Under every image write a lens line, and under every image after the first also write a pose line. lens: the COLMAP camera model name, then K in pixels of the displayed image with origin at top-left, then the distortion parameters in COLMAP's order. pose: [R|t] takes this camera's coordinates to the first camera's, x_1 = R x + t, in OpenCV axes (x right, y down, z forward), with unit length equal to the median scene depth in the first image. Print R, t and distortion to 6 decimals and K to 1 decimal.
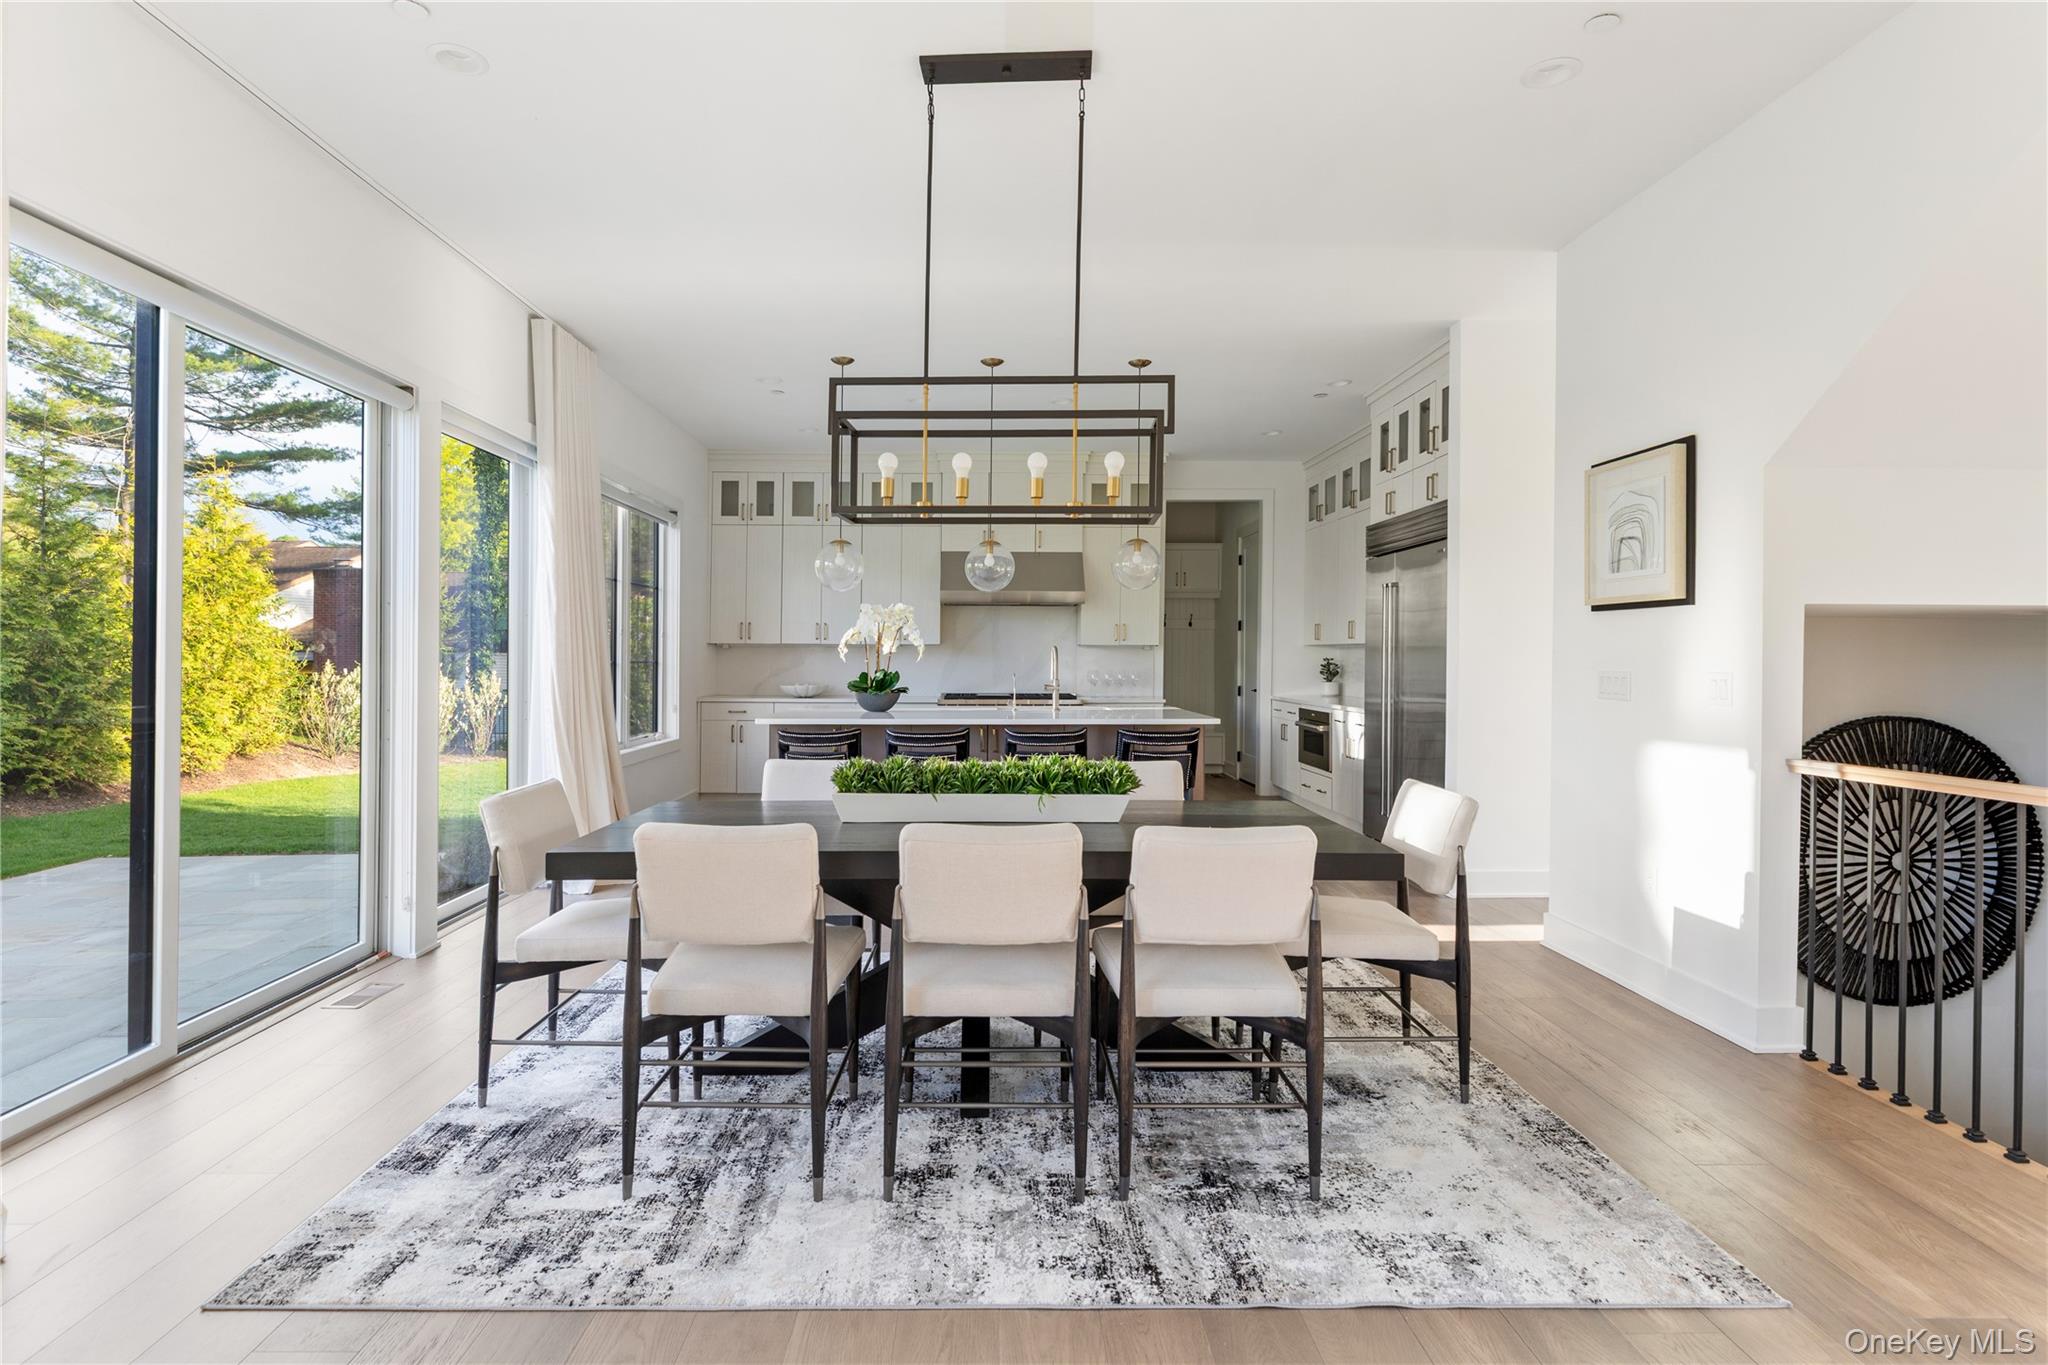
lens RADIAL K [[1043.5, 0, 1002.8], [0, 1043.5, 667.0], [0, 0, 1]] dist [-0.002227, 0.000368]
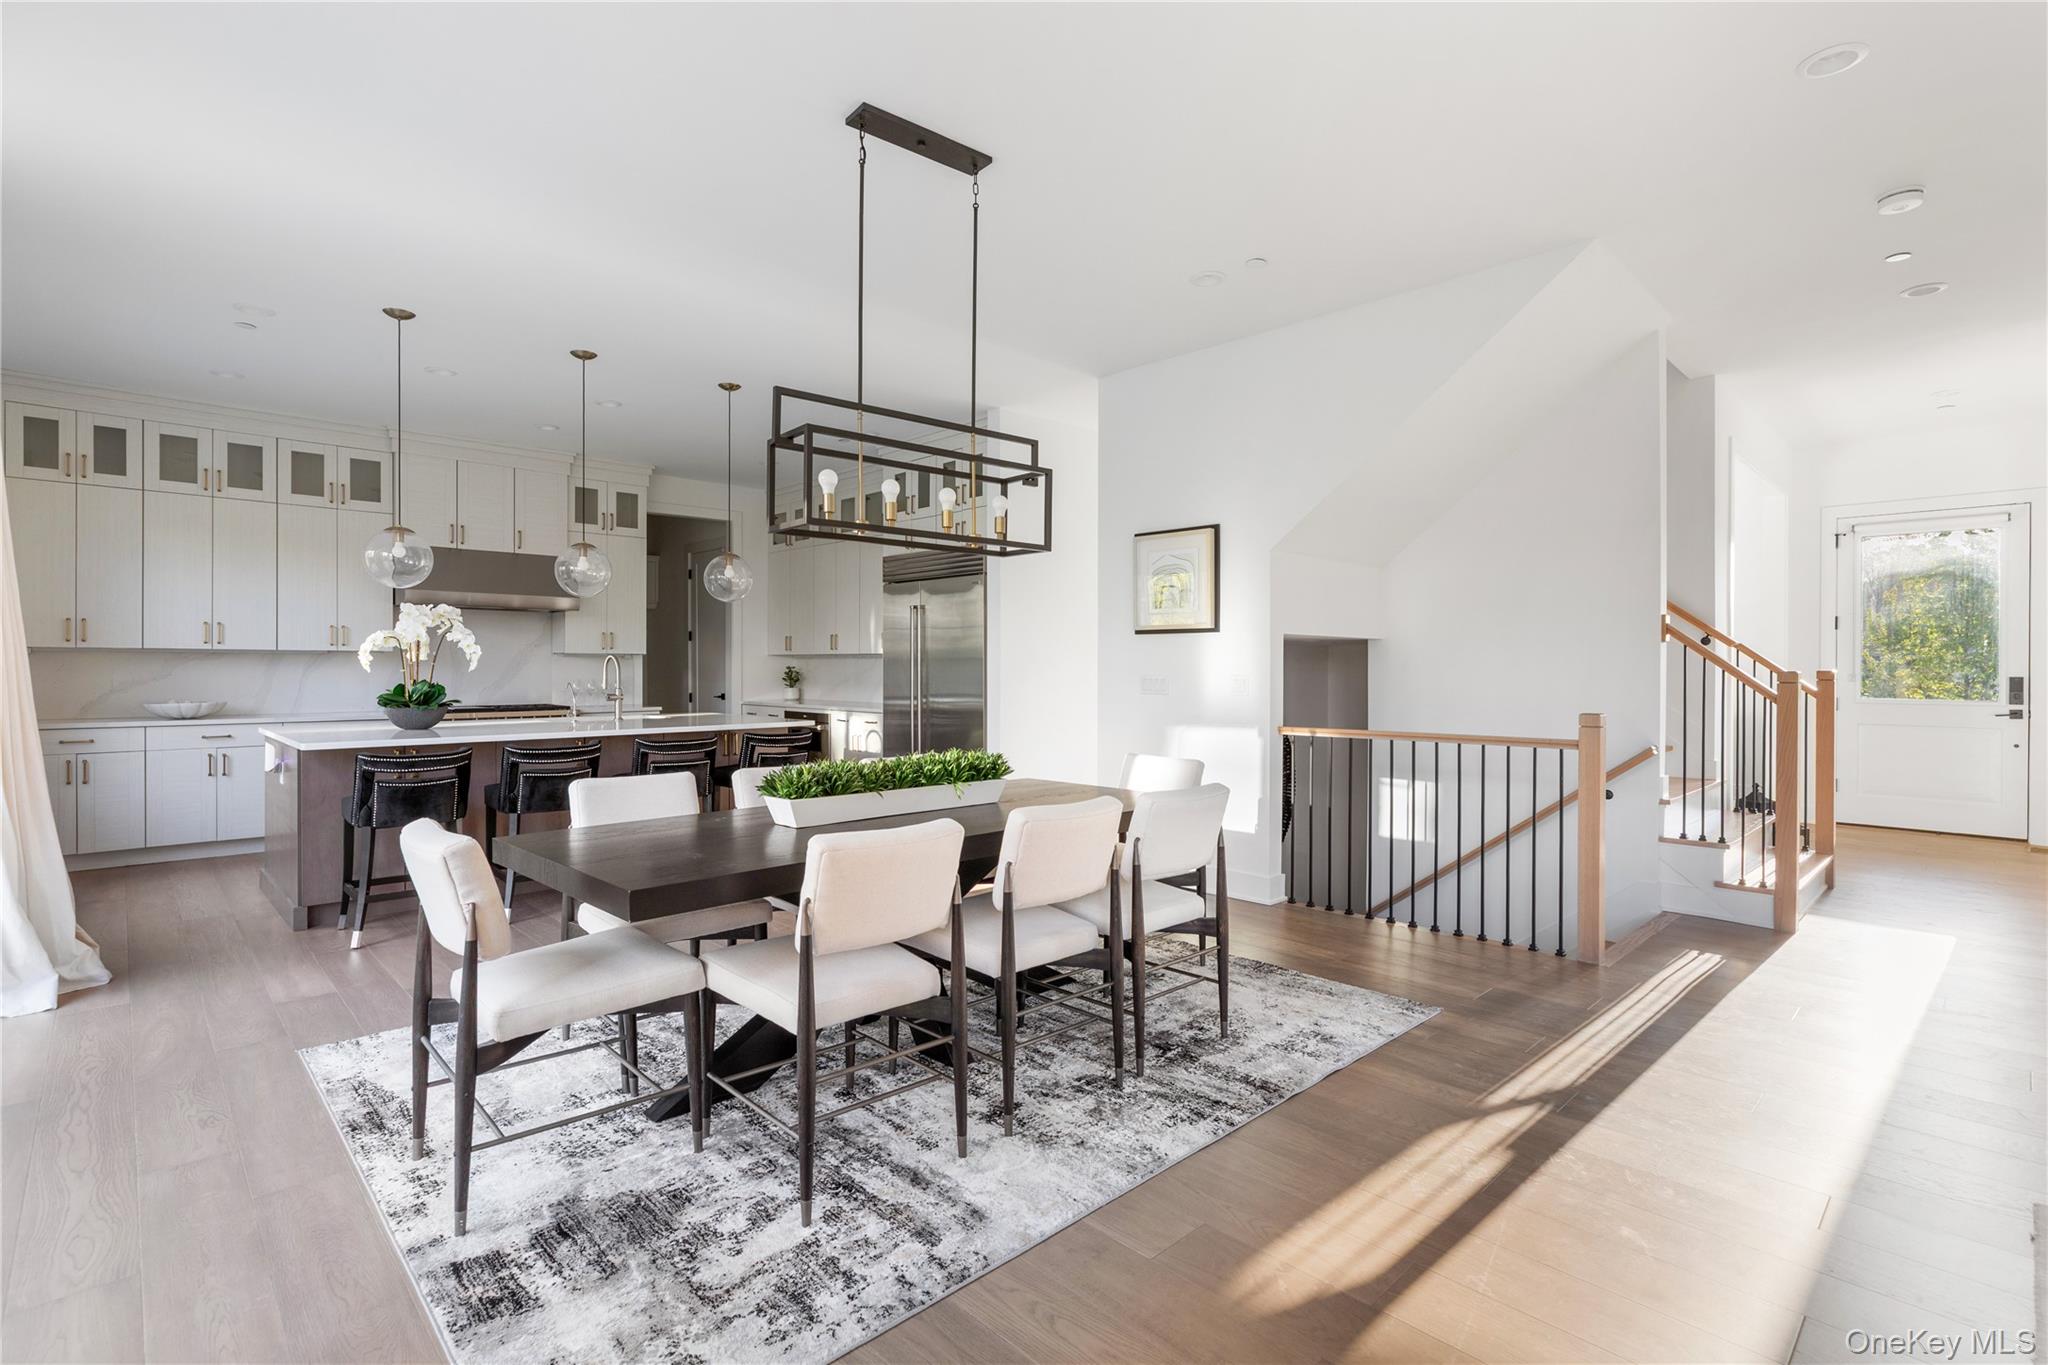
lens RADIAL K [[970.8, 0, 1026.7], [0, 970.8, 682.5], [0, 0, 1]] dist [-0.001474, 0.000284]
pose [[0.725649, -0.012285, 0.687955, -0.554851], [0.006717, 0.999919, 0.010770, -0.001737], [-0.688032, -0.003194, 0.725673, 0.138105]]
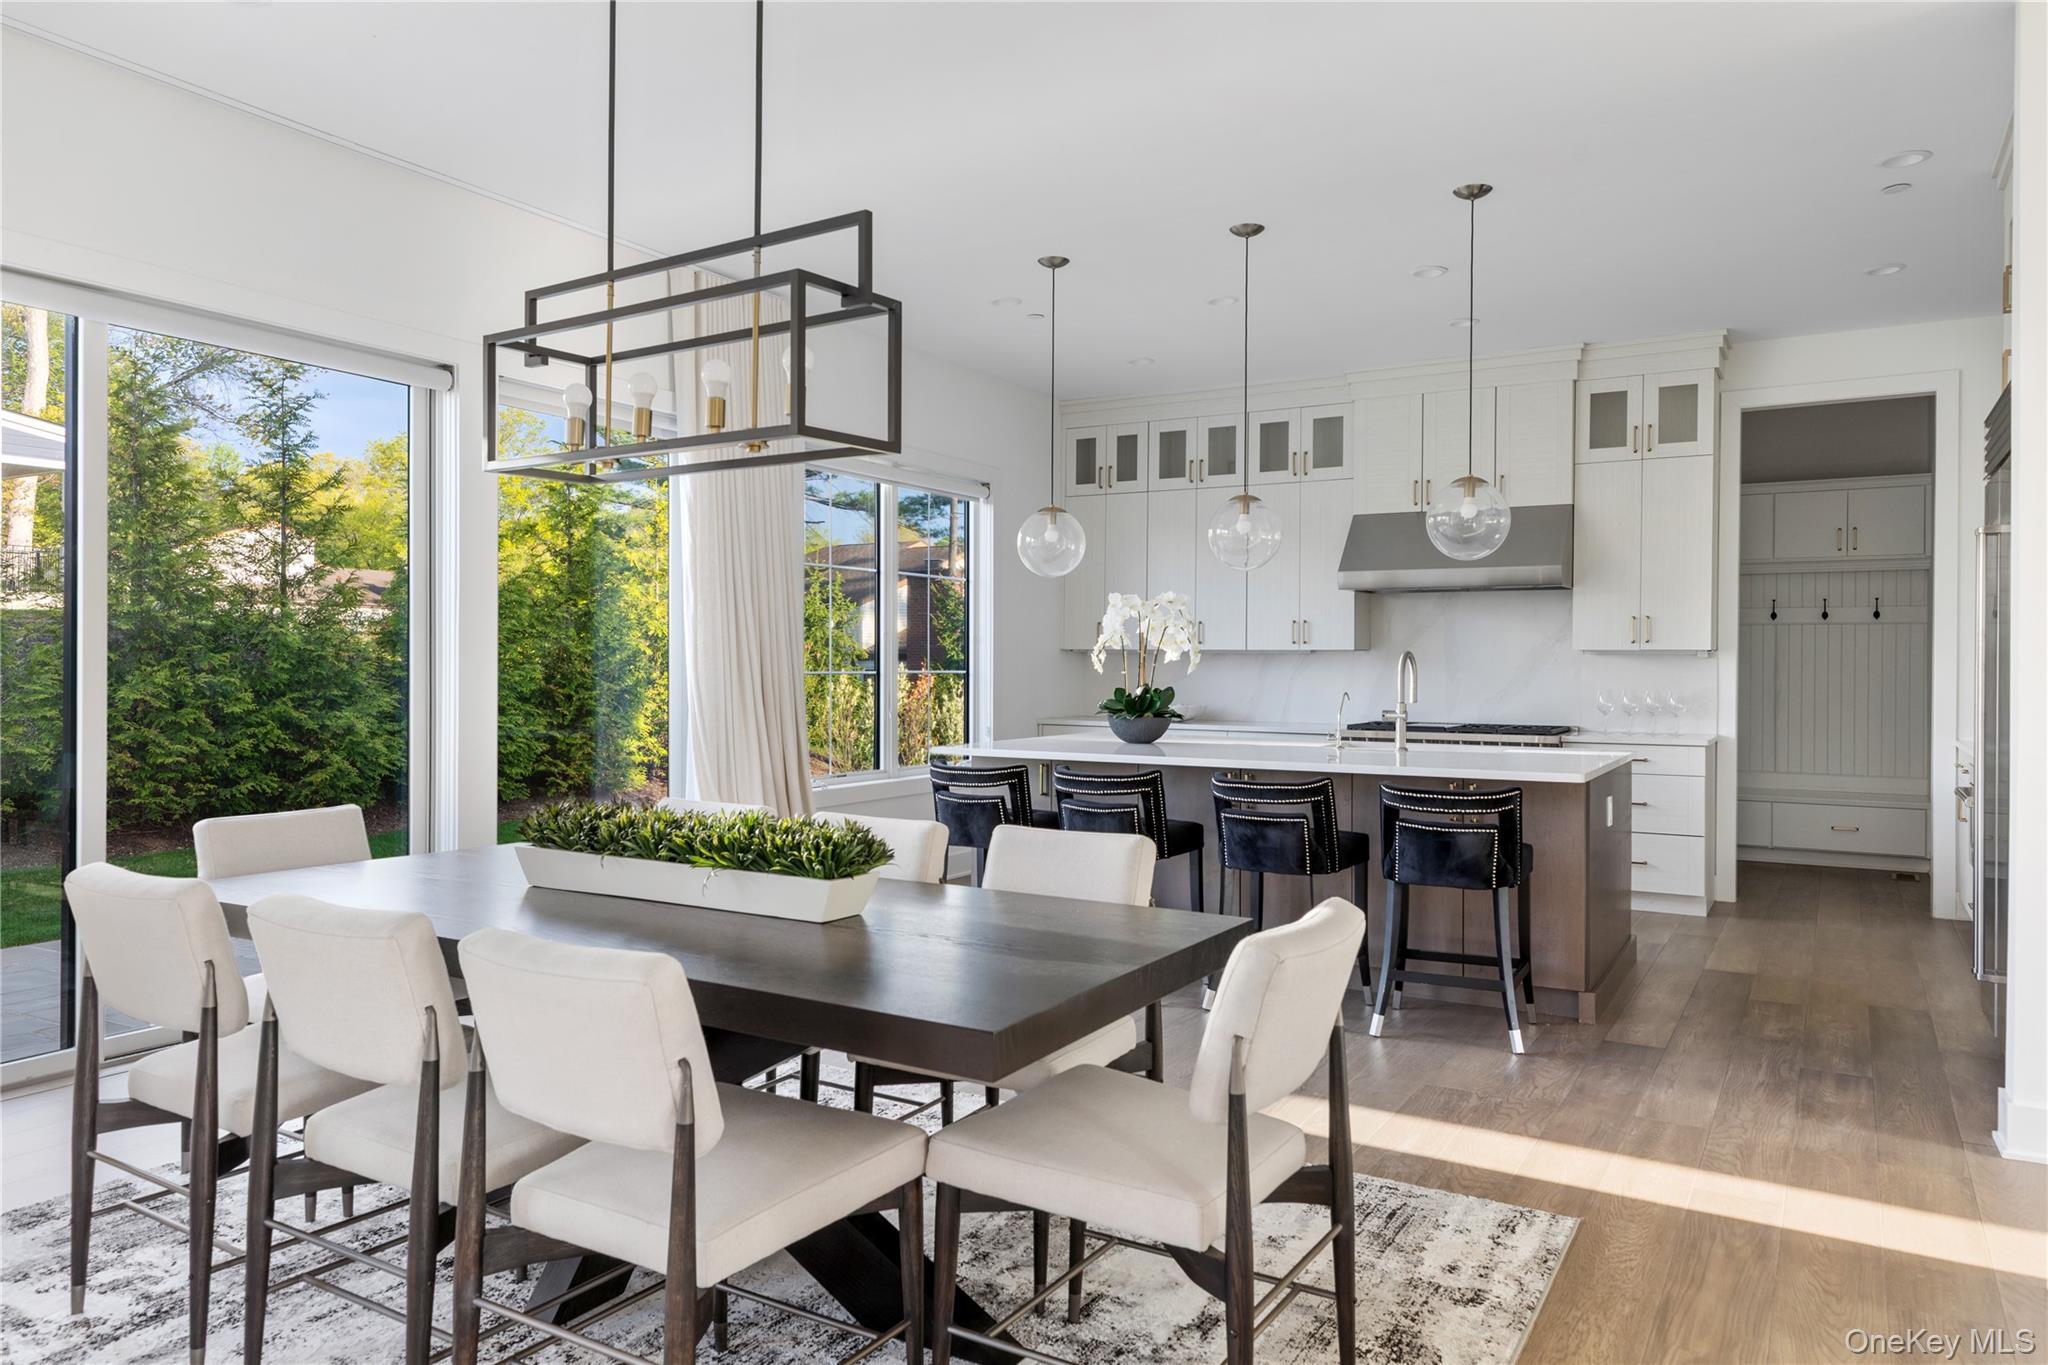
lens RADIAL K [[1350.3, 0, 1029.5], [0, 1350.3, 666.5], [0, 0, 1]] dist [0.012730, -0.001993]
pose [[0.849163, 0.003410, -0.528120, 0.558258], [-0.008932, 0.999929, -0.007905, -0.002847], [0.528056, 0.011430, 0.849133, 0.308950]]
